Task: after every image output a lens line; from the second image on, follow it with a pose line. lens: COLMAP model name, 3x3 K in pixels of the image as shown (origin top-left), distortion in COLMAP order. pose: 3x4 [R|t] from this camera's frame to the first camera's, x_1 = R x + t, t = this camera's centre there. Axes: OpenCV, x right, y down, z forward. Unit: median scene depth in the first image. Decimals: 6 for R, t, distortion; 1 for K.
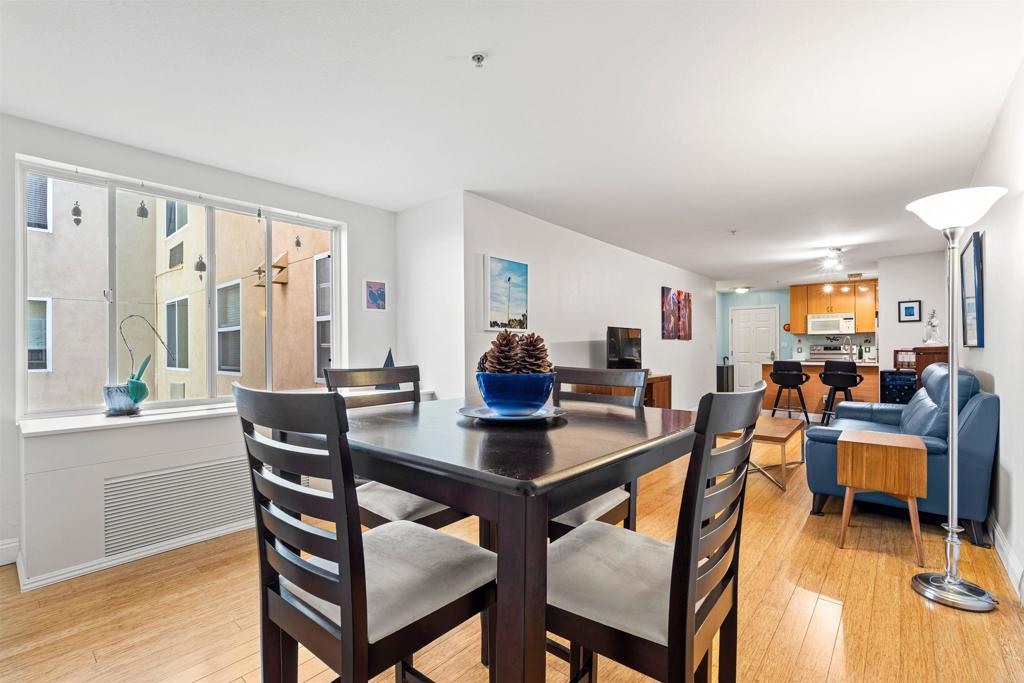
lens RADIAL K [[453.4, 0, 514.1], [0, 453.4, 346.1], [0, 0, 1]] dist [-0.005001, -0.000228]
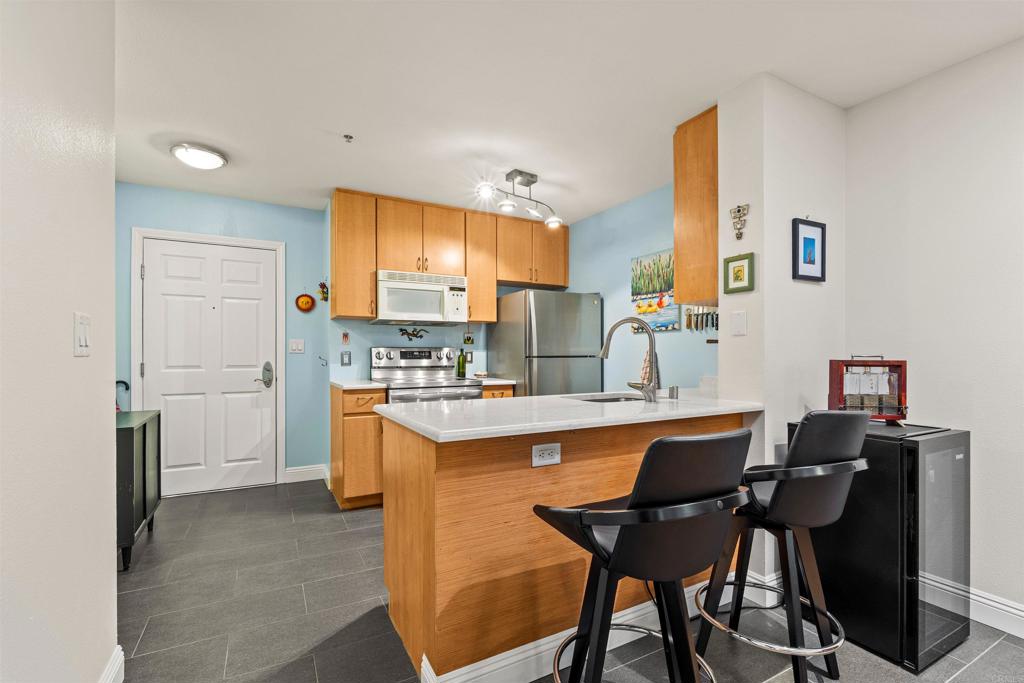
lens RADIAL K [[457.8, 0, 512.7], [0, 457.8, 352.4], [0, 0, 1]] dist [-0.001659, -0.000164]
pose [[0.350057, 0.002866, 0.936724, 0.416586], [-0.005034, 0.999987, -0.001178, 0.004136], [-0.936715, -0.004303, 0.350067, 0.993756]]
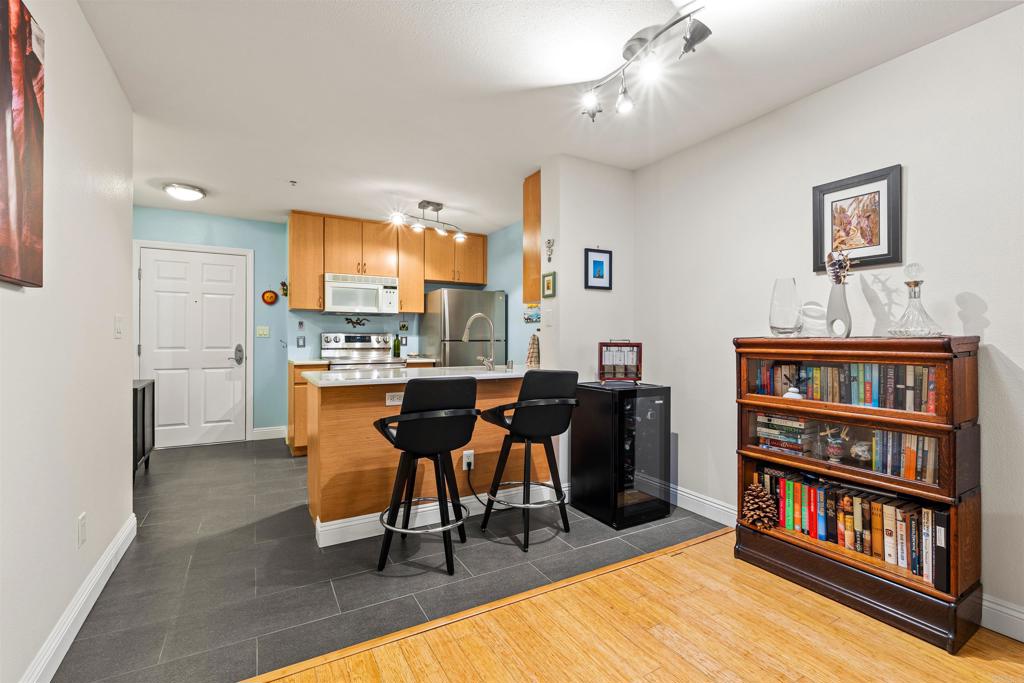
lens RADIAL K [[453.9, 0, 511.1], [0, 453.9, 337.5], [0, 0, 1]] dist [-0.004207, -0.000163]
pose [[0.329064, 0.004222, 0.944298, 0.309264], [-0.007538, 0.999970, -0.001844, 0.004266], [-0.944277, -0.006512, 0.329086, 0.838106]]
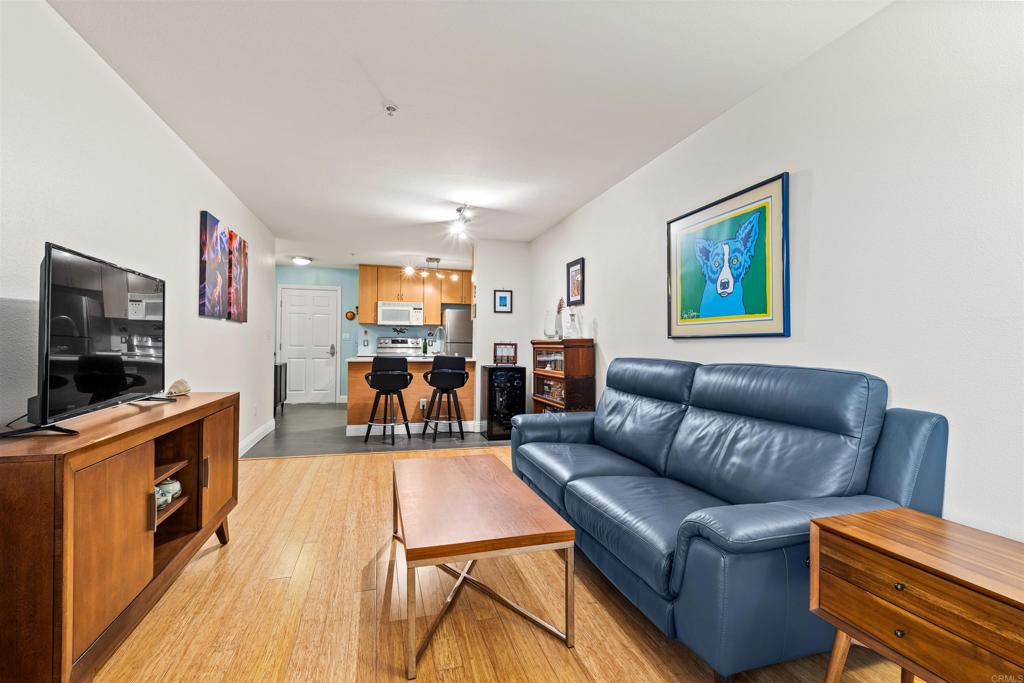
lens RADIAL K [[458.3, 0, 512.0], [0, 458.3, 341.5], [0, 0, 1]] dist [0.000878, 0.000059]
pose [[0.542042, 0.012814, 0.840253, 0.088972], [-0.015061, 0.999871, -0.005533, 0.009223], [-0.840216, -0.009656, 0.542166, 0.432002]]
